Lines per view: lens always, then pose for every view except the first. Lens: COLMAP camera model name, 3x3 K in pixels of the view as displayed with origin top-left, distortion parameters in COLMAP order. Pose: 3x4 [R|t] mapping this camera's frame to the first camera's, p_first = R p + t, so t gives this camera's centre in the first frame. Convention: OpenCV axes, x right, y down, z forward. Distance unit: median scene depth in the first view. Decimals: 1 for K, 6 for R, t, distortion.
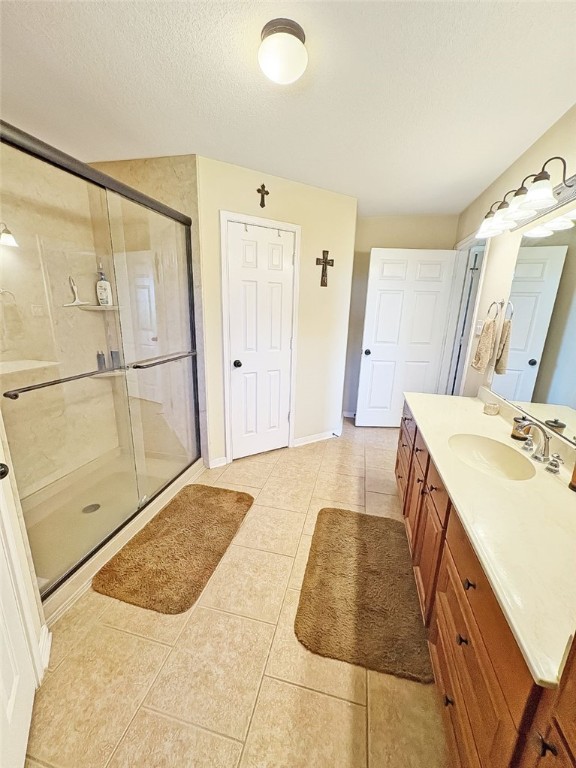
lens RADIAL K [[304.6, 0, 287.1], [0, 304.6, 380.9], [0, 0, 1]] dist [0.000392, -0.000015]
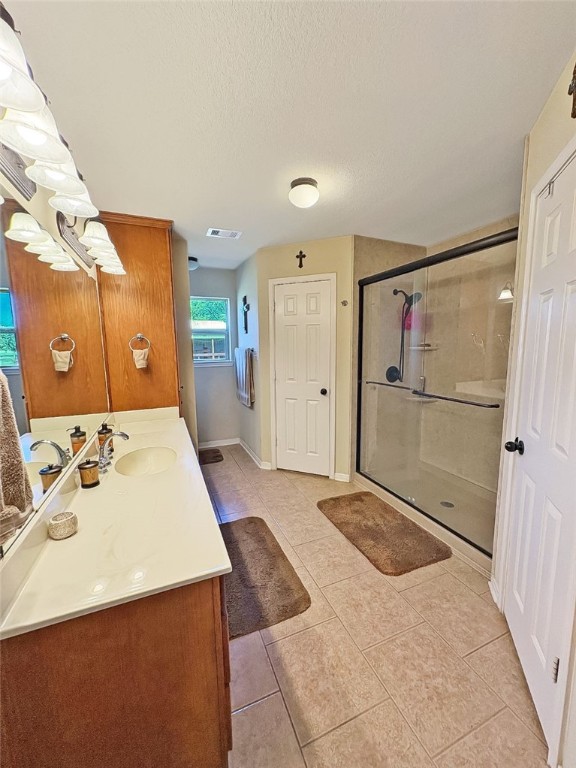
lens RADIAL K [[304.6, 0, 287.4], [0, 304.6, 386.8], [0, 0, 1]] dist [0.000392, -0.000015]
pose [[-0.807659, 0.062584, -0.586319, 0.606938], [-0.150552, 0.939507, 0.307670, -0.331895], [0.570106, 0.336765, -0.749379, 1.434582]]
